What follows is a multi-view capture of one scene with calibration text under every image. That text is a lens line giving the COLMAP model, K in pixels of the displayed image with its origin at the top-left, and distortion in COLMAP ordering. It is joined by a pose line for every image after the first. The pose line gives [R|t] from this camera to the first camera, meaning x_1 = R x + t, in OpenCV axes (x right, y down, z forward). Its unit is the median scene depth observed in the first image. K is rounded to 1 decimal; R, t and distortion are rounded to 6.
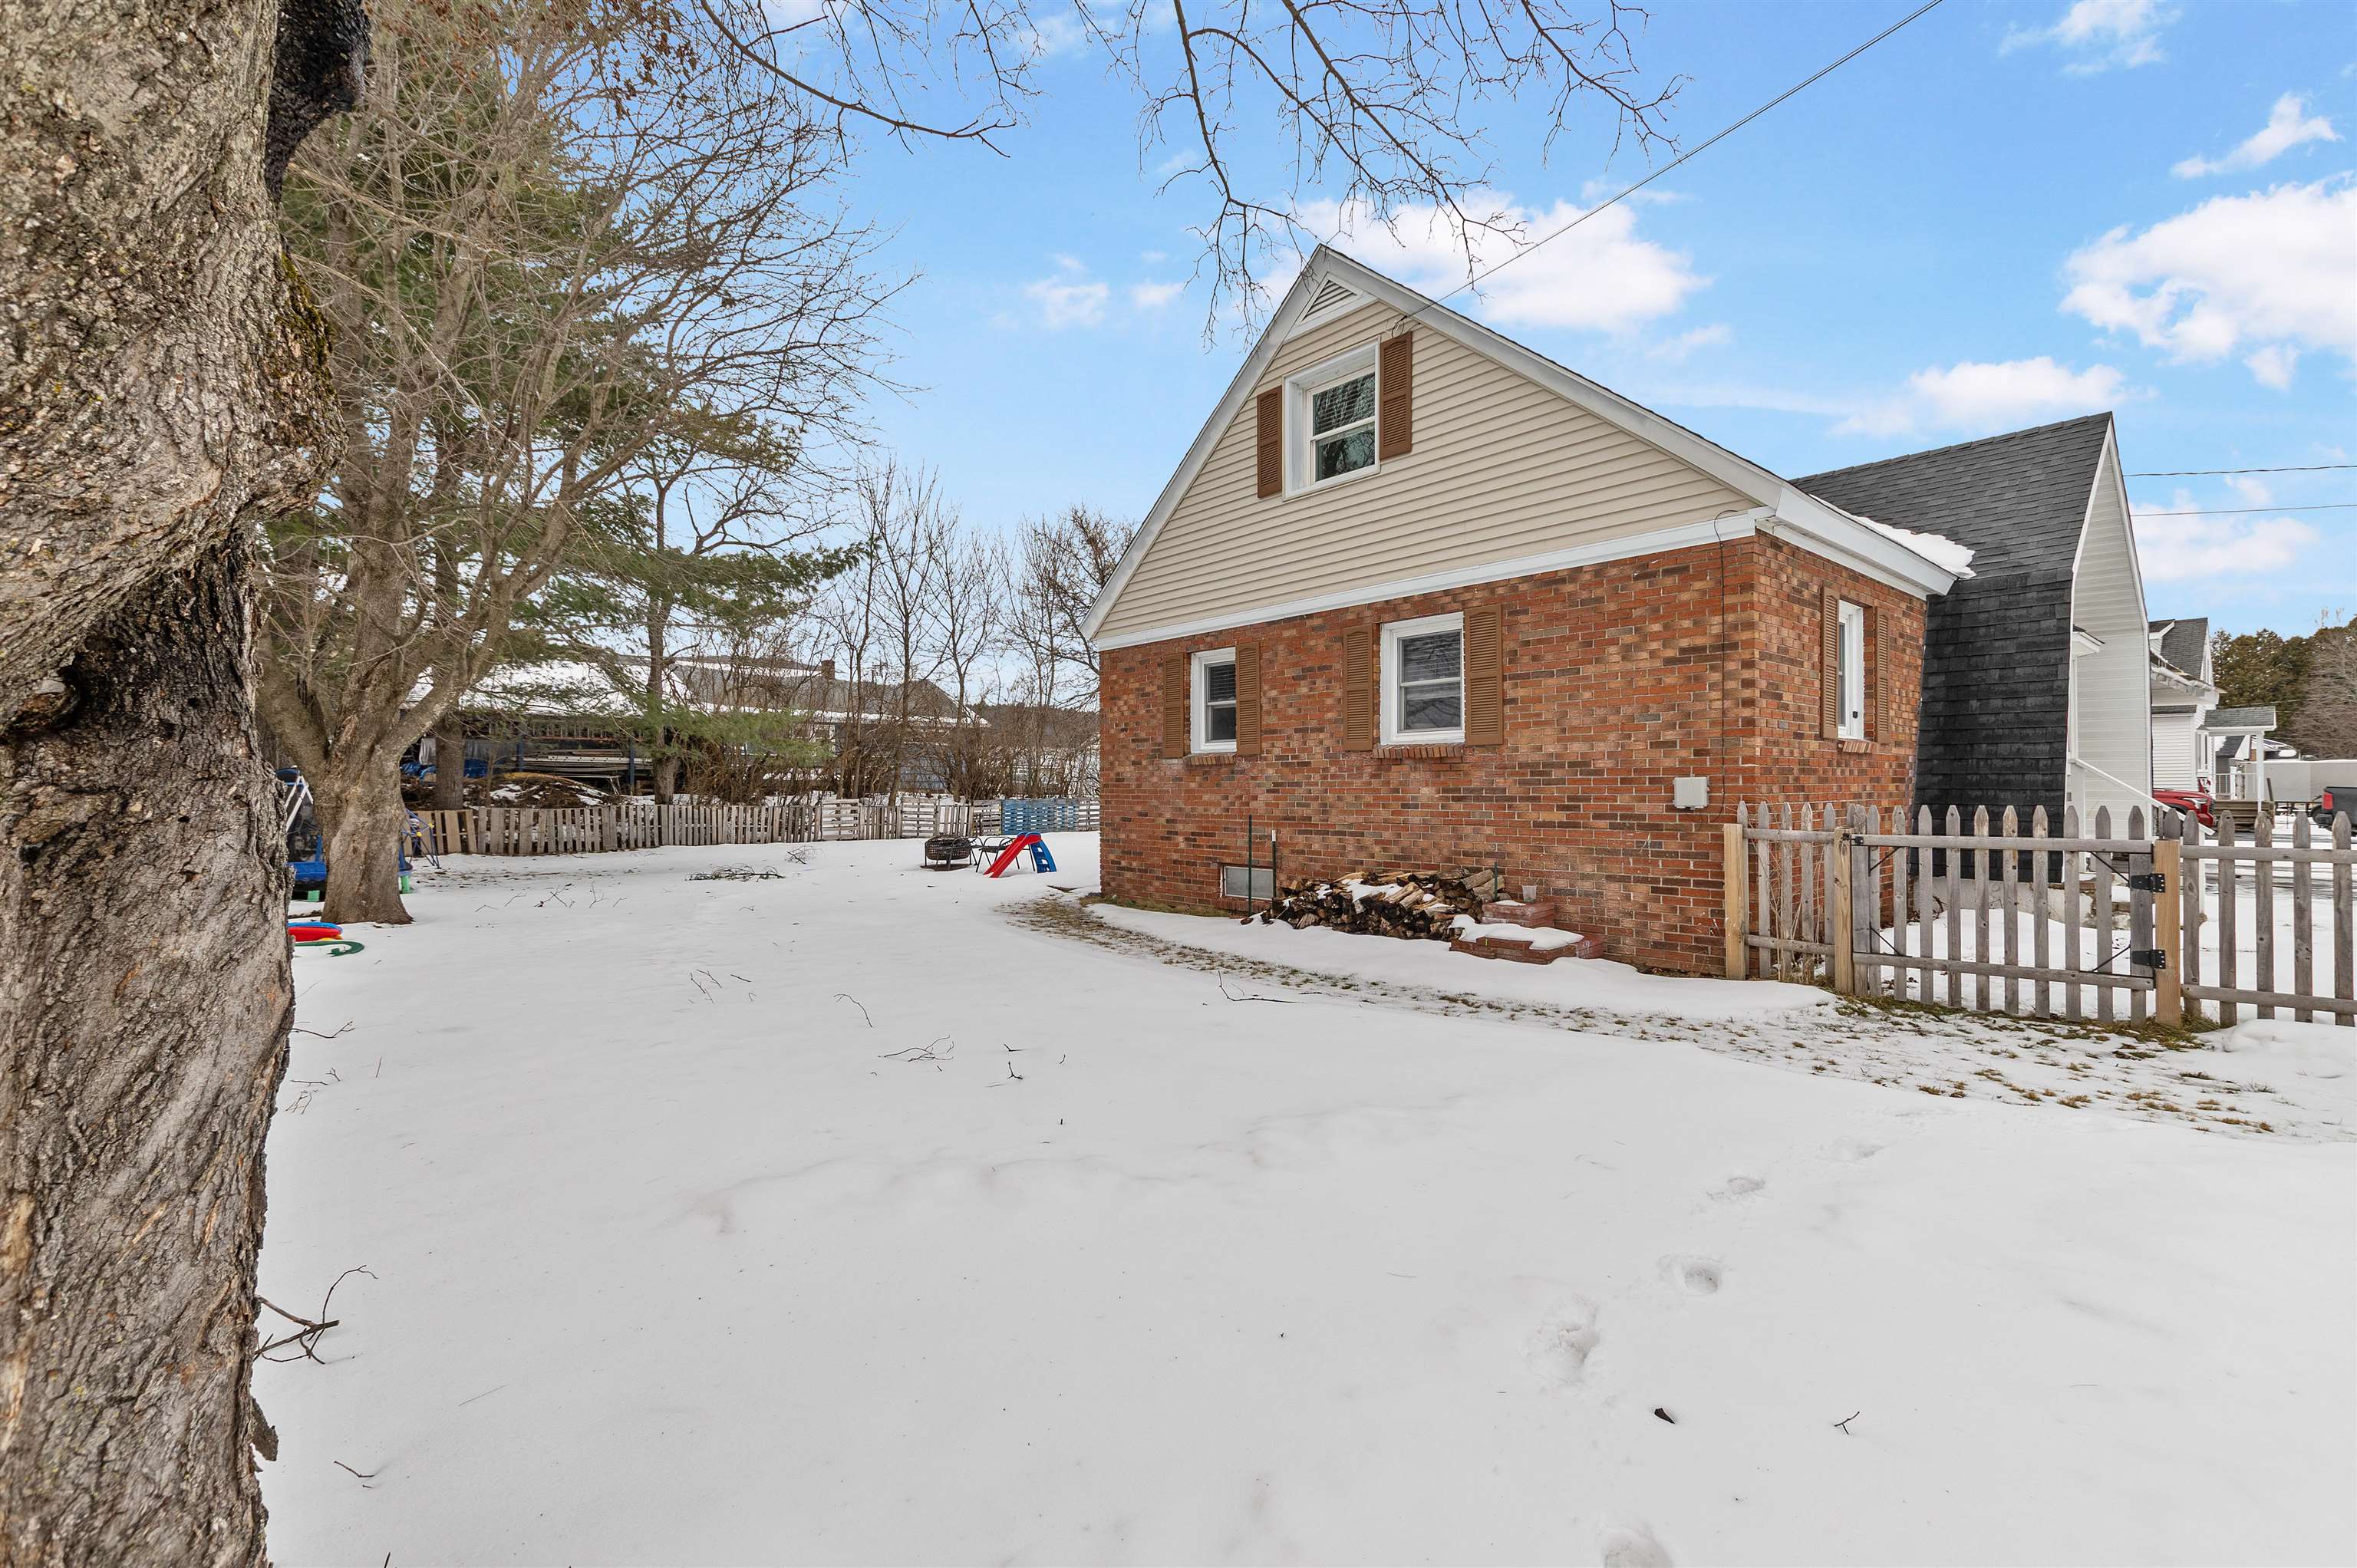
lens RADIAL K [[1016.8, 0, 1185.6], [0, 1016.8, 785.5], [0, 0, 1]] dist [-0.000168, -0.000665]
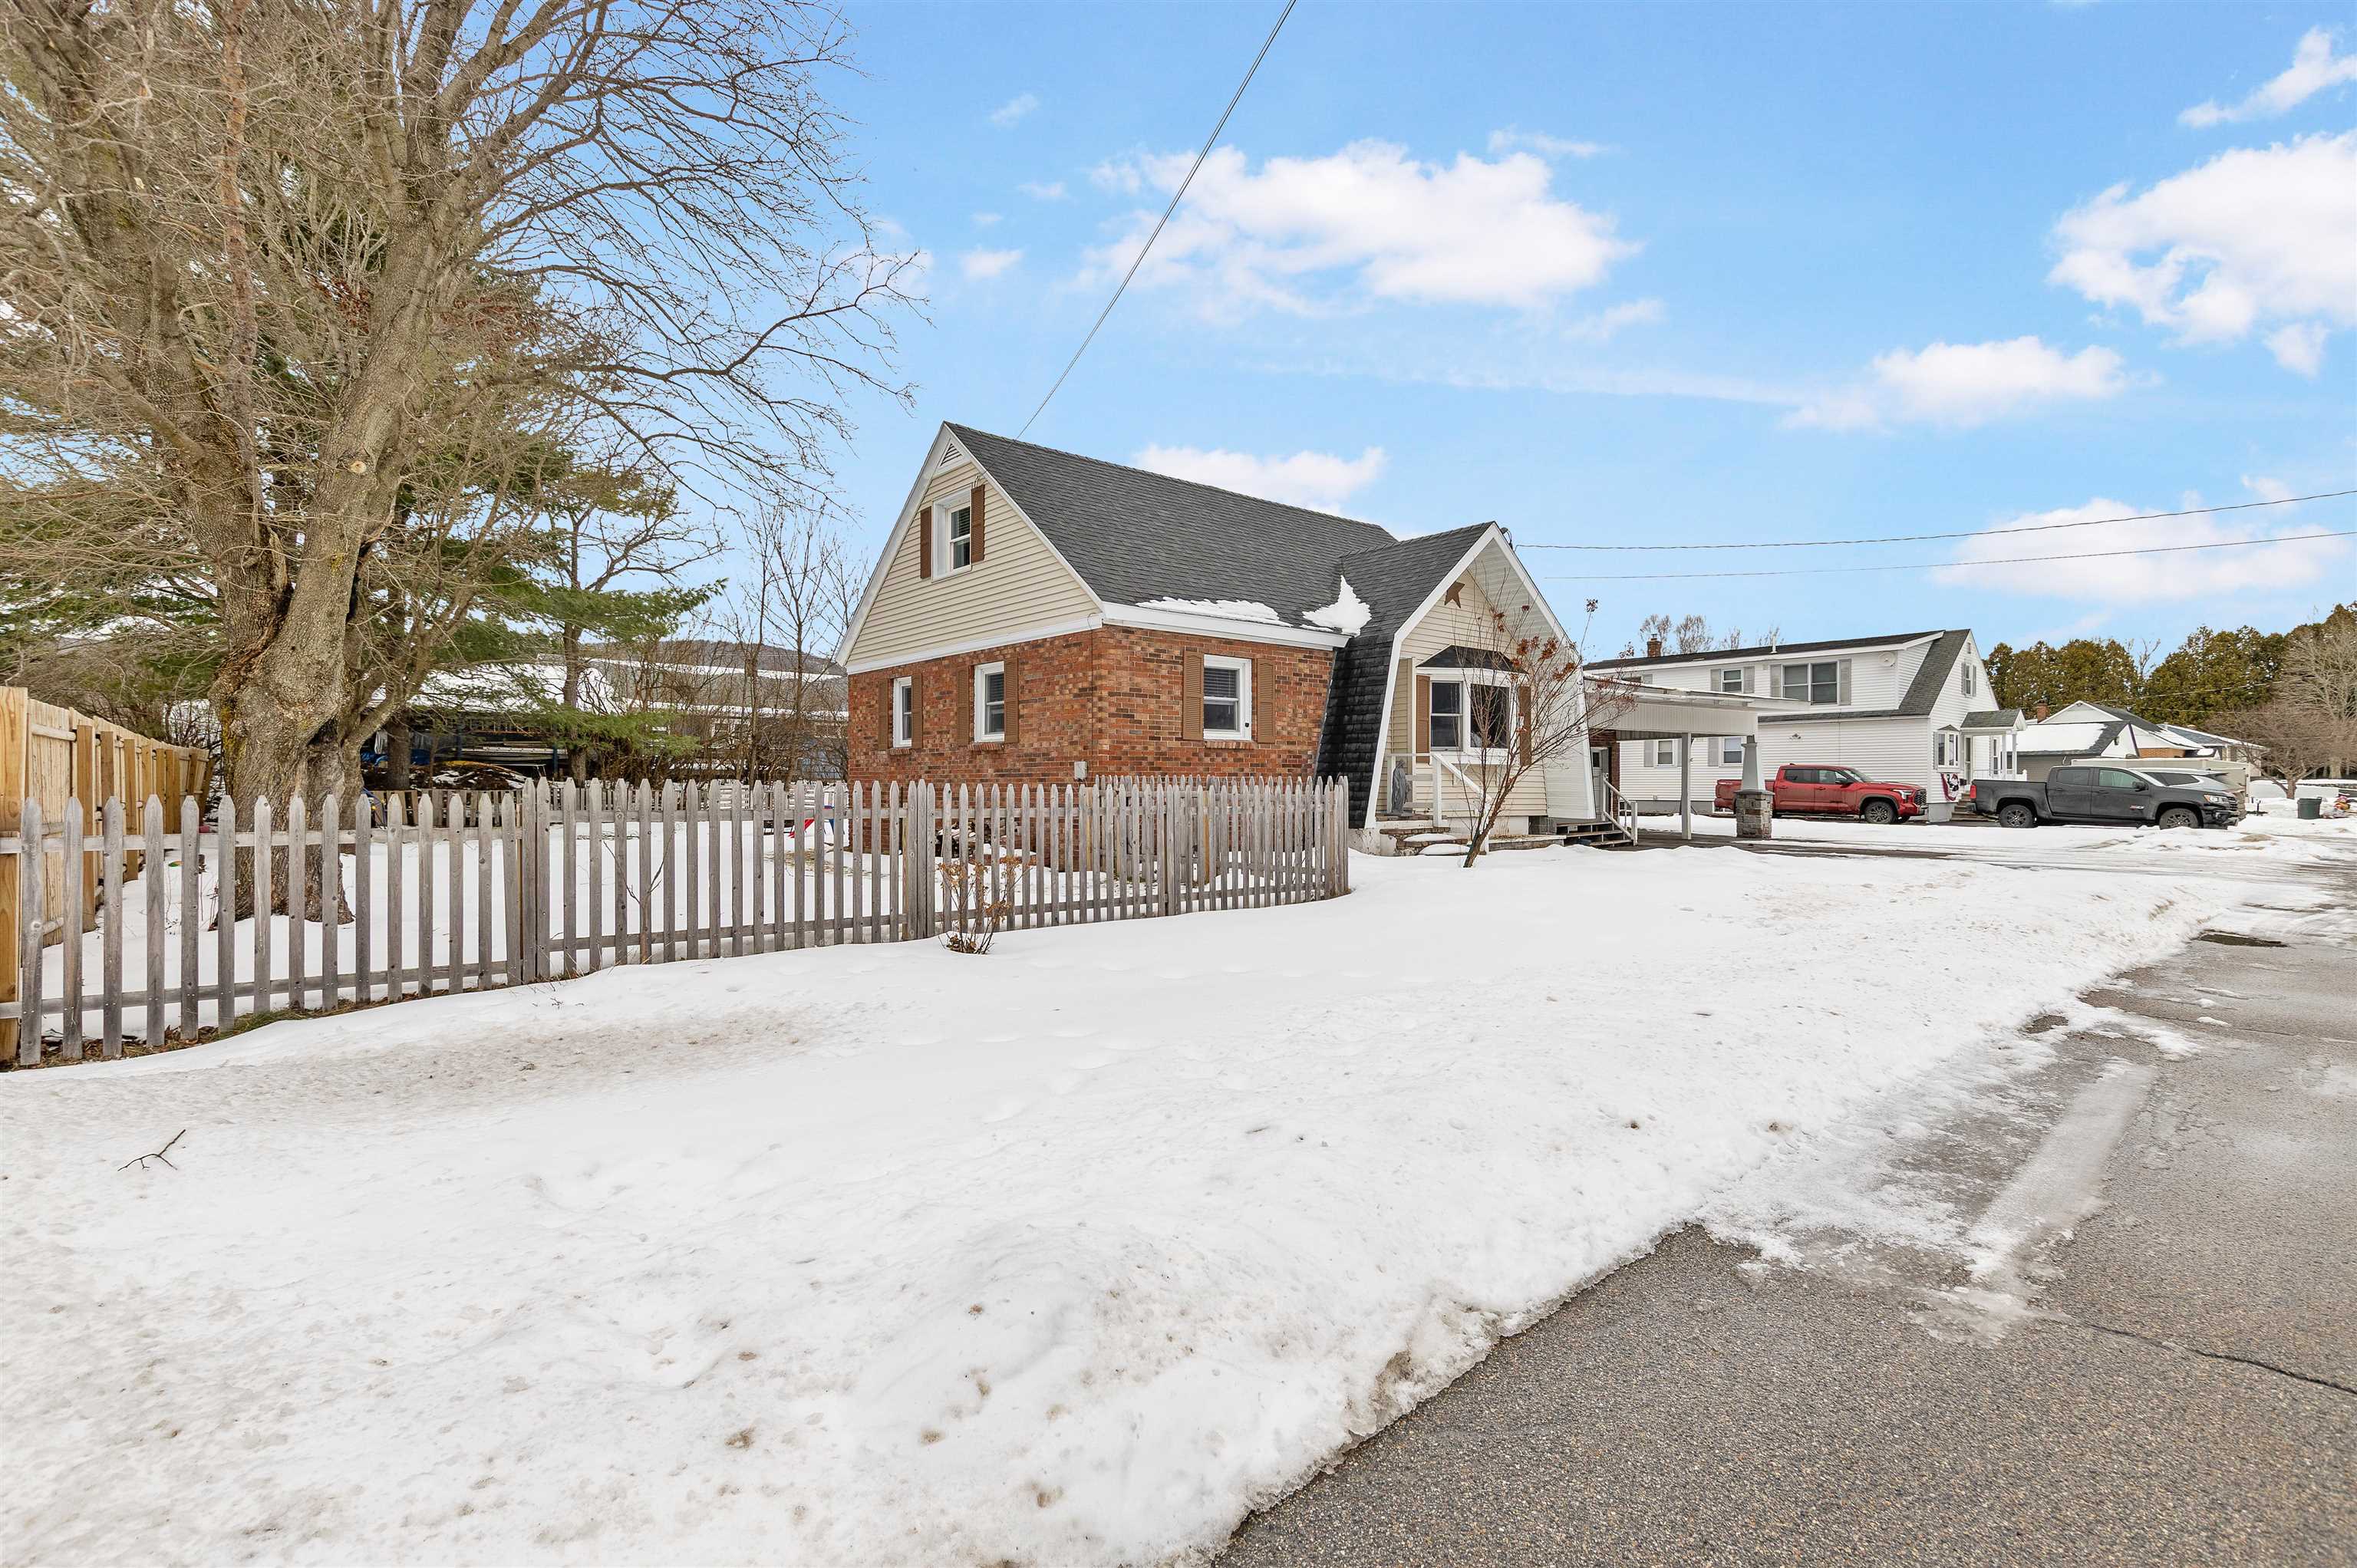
lens RADIAL K [[1117.6, 0, 1178.5], [0, 1117.6, 784.0], [0, 0, 1]] dist [0.001756, -0.000020]
pose [[0.999707, 0.005666, -0.023549, 0.256010], [-0.005646, 0.999984, 0.000941, 0.009952], [0.023554, -0.000807, 0.999722, -0.336796]]
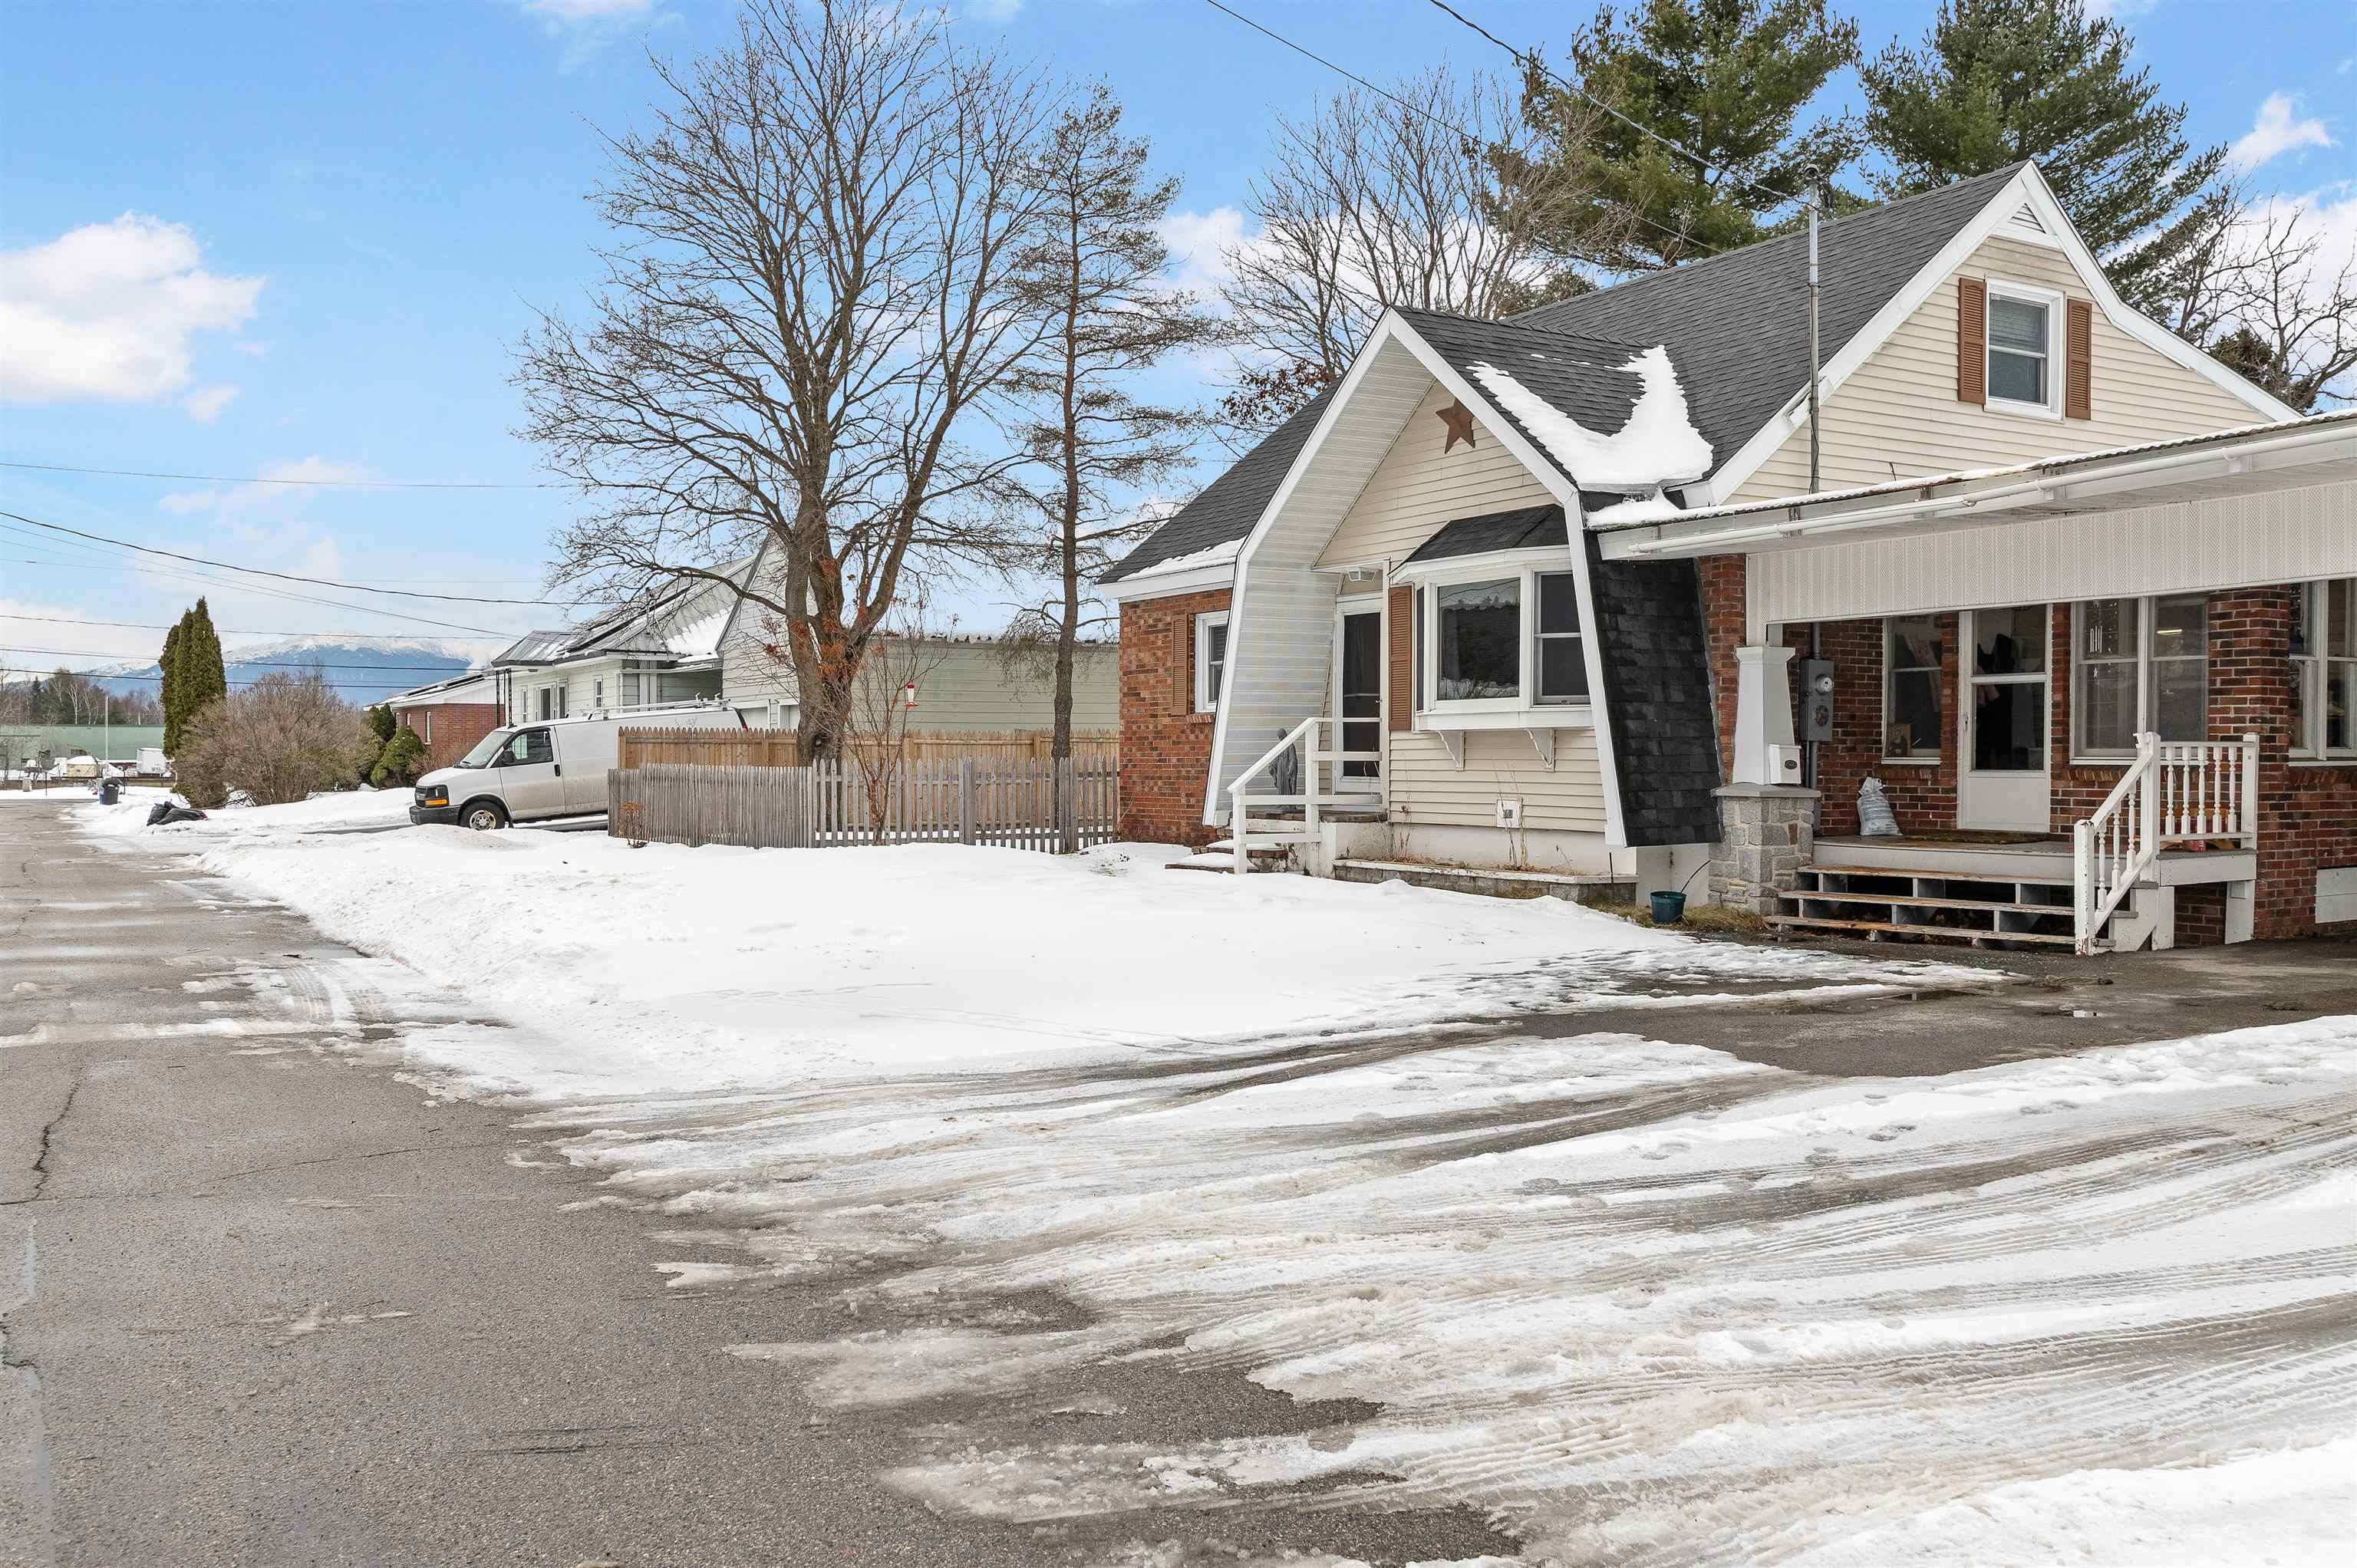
lens RADIAL K [[1935.3, 0, 1178.5], [0, 1935.3, 784.0], [0, 0, 1]] dist [-0.001413, -0.001755]
pose [[-0.194564, 0.012834, -0.980806, 1.354697], [-0.001947, 0.999907, 0.013470, 0.006295], [0.980888, 0.004531, -0.194521, 0.624038]]
